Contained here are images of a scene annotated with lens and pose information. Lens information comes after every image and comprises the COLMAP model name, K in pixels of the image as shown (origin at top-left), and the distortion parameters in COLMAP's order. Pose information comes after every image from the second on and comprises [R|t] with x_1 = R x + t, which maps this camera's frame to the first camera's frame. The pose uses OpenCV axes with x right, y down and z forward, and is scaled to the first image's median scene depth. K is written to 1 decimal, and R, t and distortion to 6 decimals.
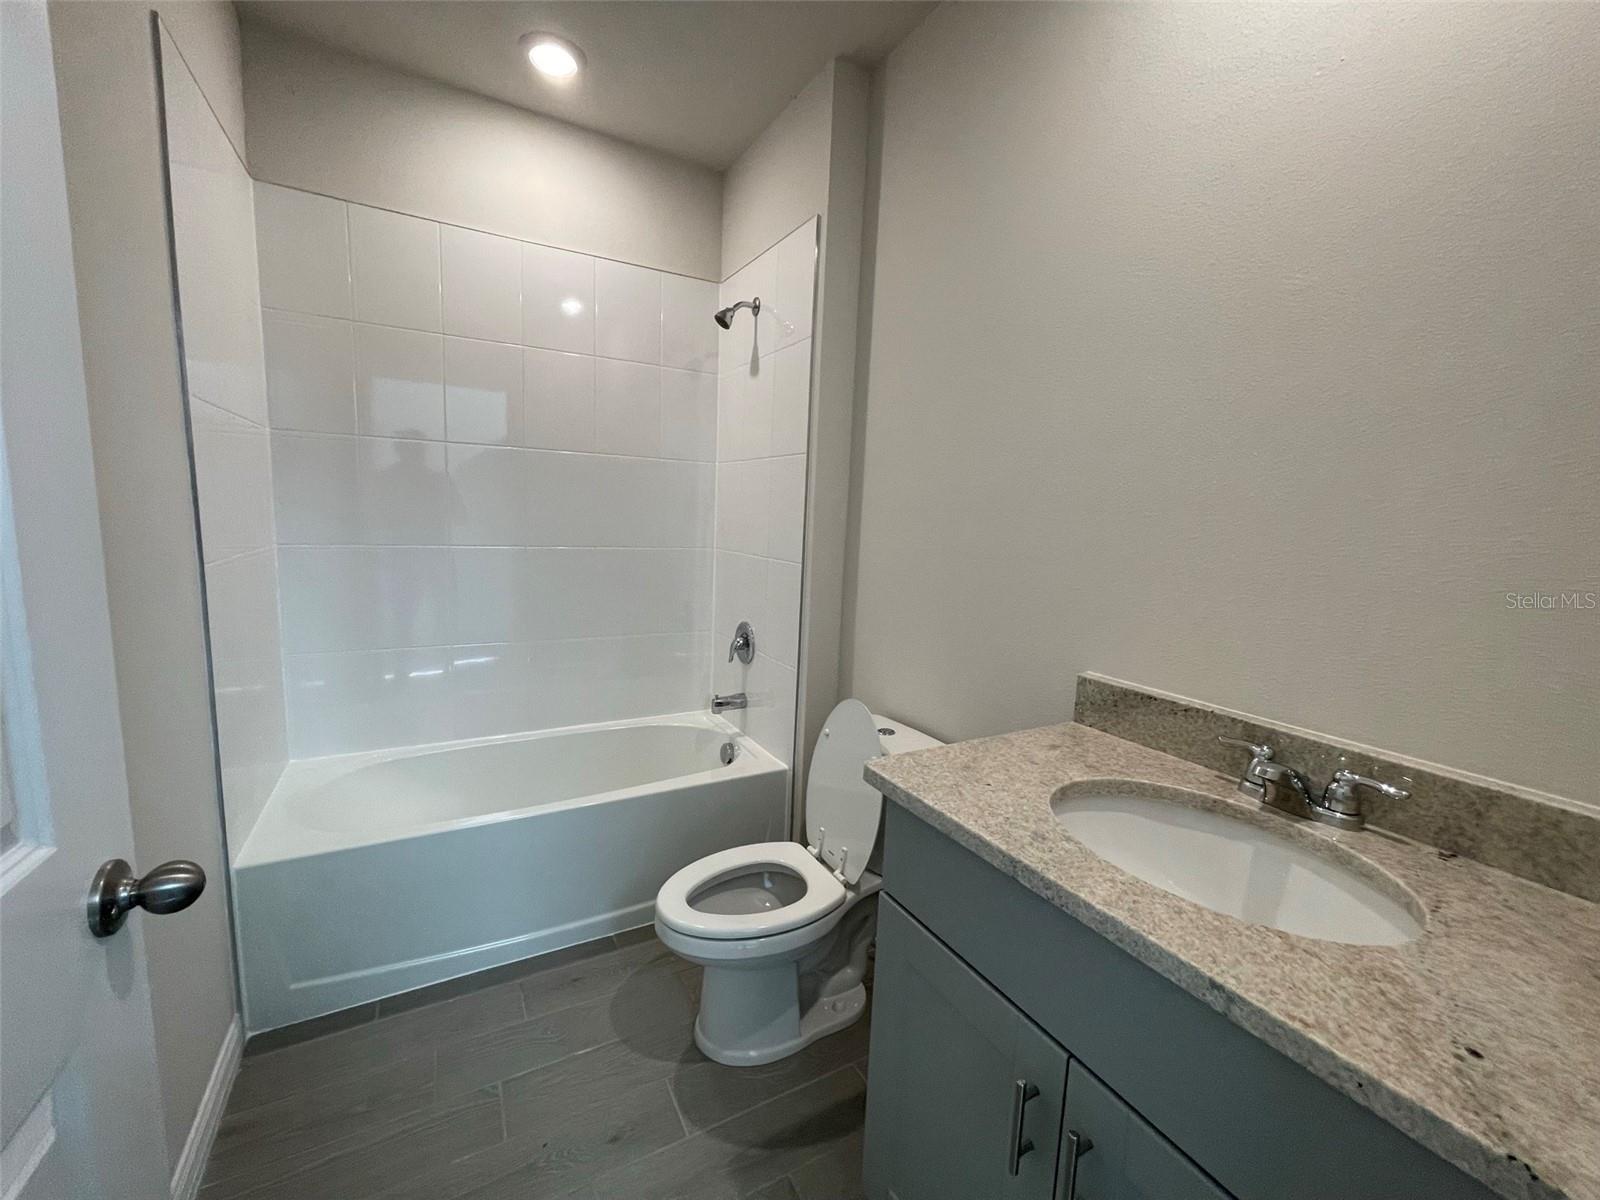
lens RADIAL K [[640.1, 0, 786.8], [0, 640.1, 595.8], [0, 0, 1]] dist [0.000910, -0.002988]
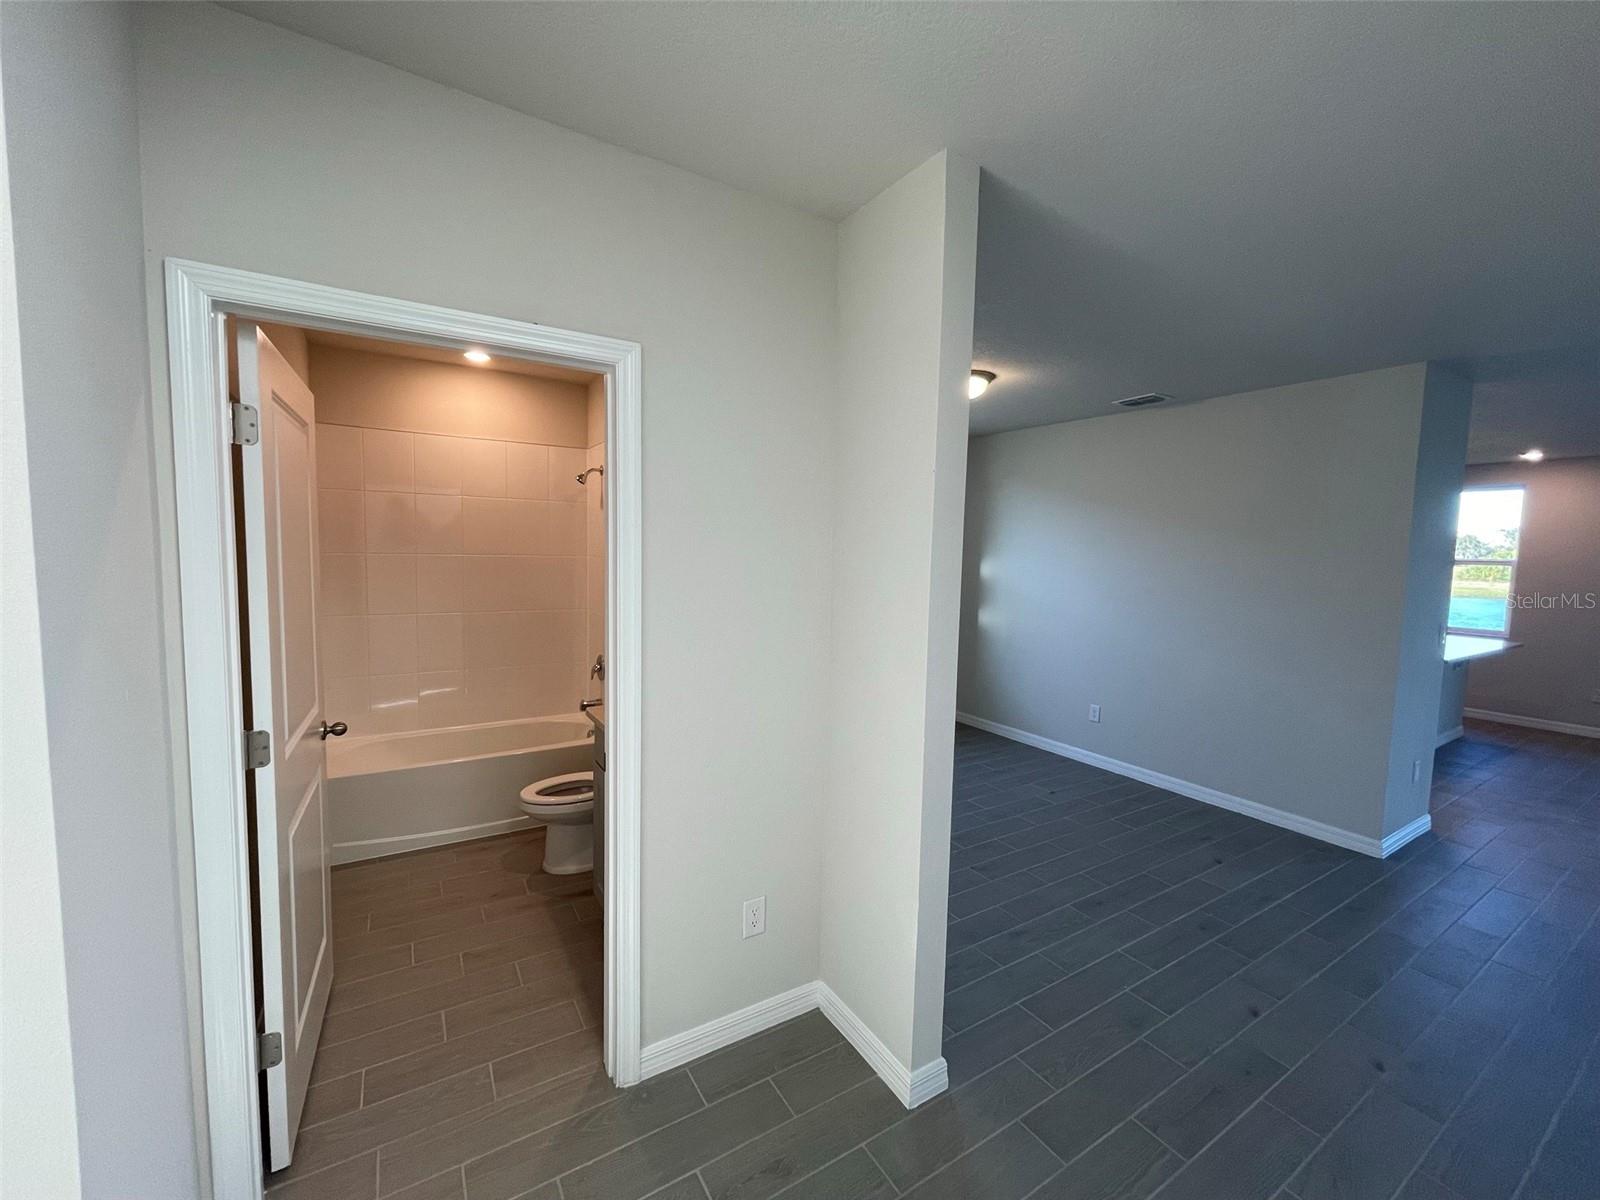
lens RADIAL K [[640.1, 0, 790.8], [0, 640.1, 590.5], [0, 0, 1]] dist [0.000910, -0.002988]
pose [[0.998675, -0.020833, 0.047051, 1.278120], [0.023761, 0.997758, -0.062558, -0.035217], [-0.045642, 0.063593, 0.996932, -2.467543]]
